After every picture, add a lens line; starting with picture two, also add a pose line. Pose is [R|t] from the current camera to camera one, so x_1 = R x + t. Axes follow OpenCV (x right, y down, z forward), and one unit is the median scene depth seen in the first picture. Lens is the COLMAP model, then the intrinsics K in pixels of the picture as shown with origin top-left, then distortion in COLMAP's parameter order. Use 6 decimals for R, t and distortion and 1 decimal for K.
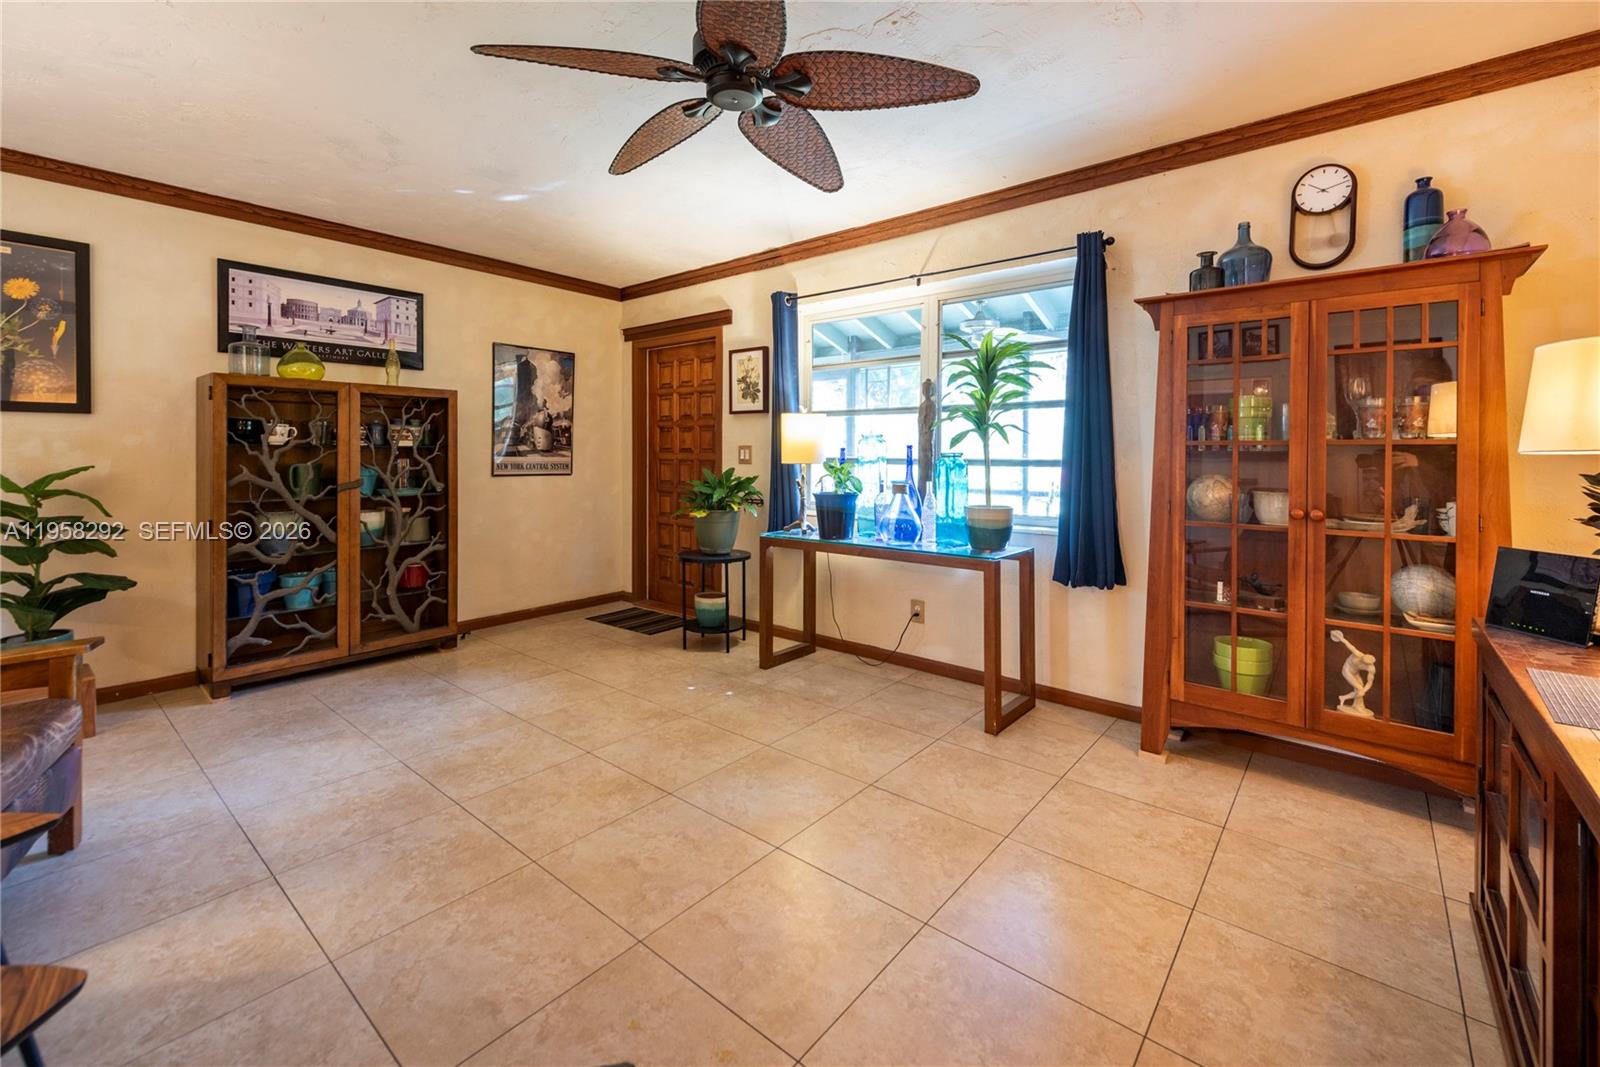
lens RADIAL K [[670.9, 0, 800.0], [0, 670.9, 454.2], [0, 0, 1]] dist [0.002023, -0.000062]
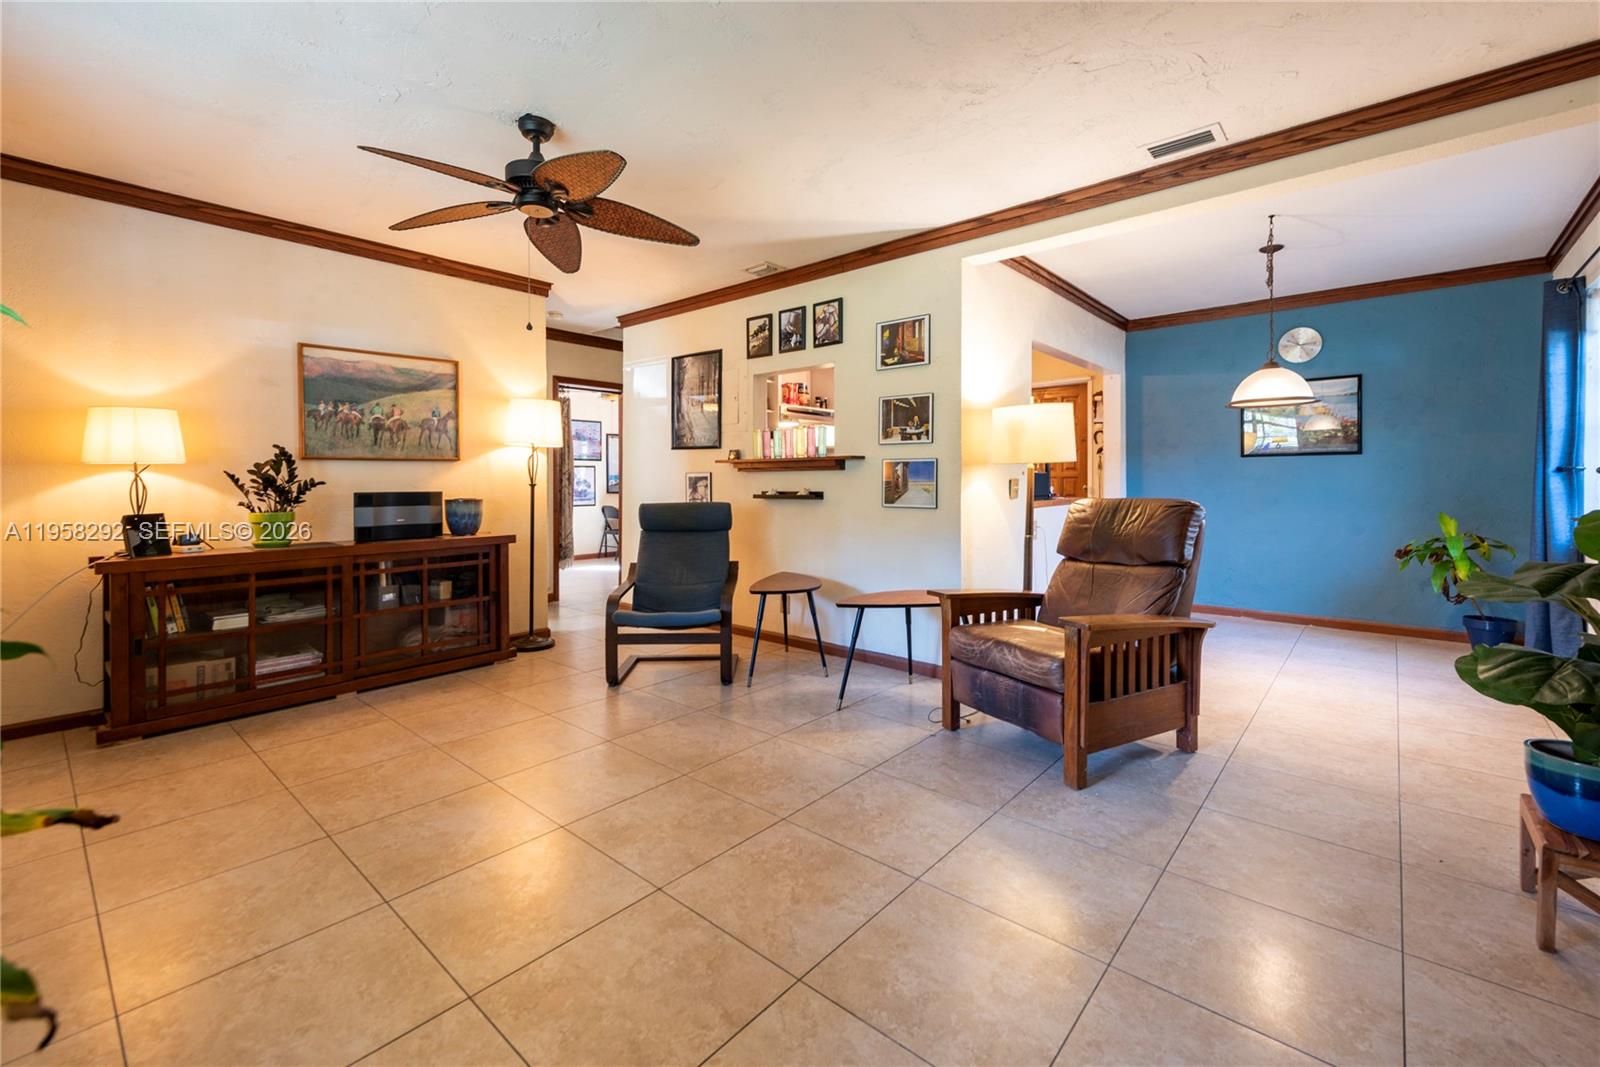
lens RADIAL K [[673.2, 0, 805.0], [0, 673.2, 487.0], [0, 0, 1]] dist [0.002561, 0.000184]
pose [[-0.999924, 0.000564, 0.012334, -0.415376], [0.000643, 0.999979, 0.006417, 0.027724], [-0.012330, 0.006424, -0.999903, 1.479046]]
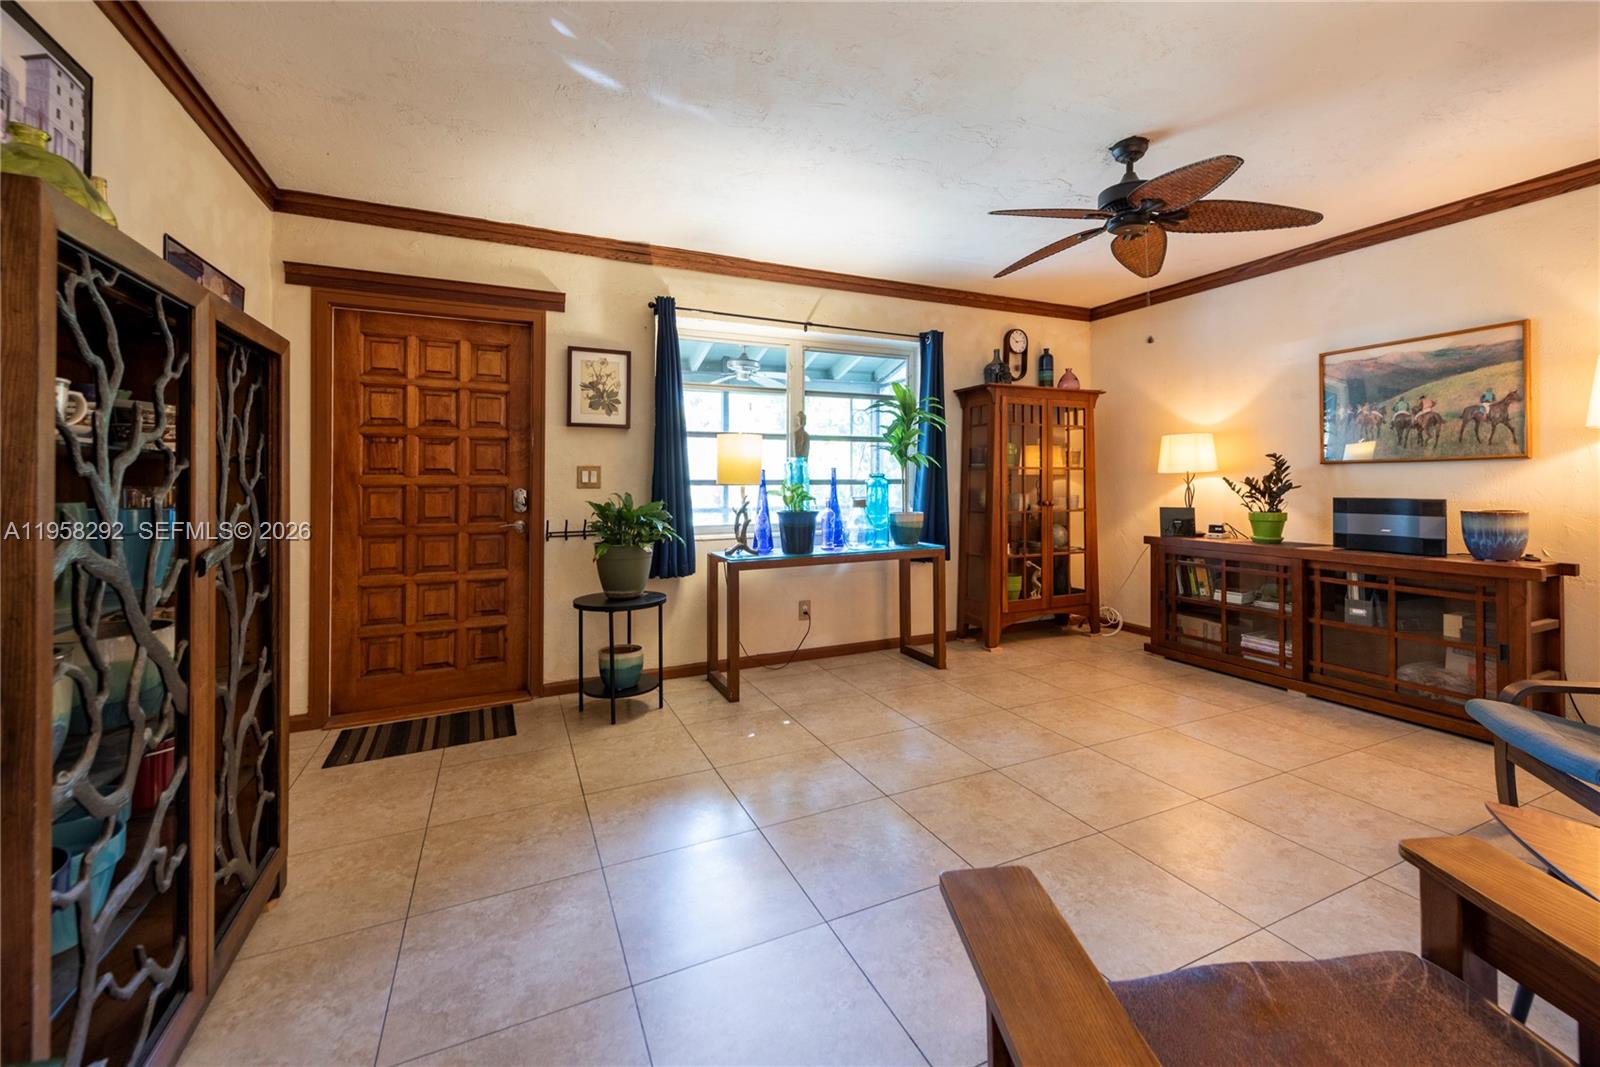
lens RADIAL K [[654.8, 0, 805.7], [0, 654.8, 473.4], [0, 0, 1]] dist [0.016905, 0.000034]
pose [[0.423106, 0.003686, 0.906073, -1.042363], [0.005737, 0.999961, -0.006747, 0.004984], [-0.906062, 0.008053, 0.423068, 0.628010]]
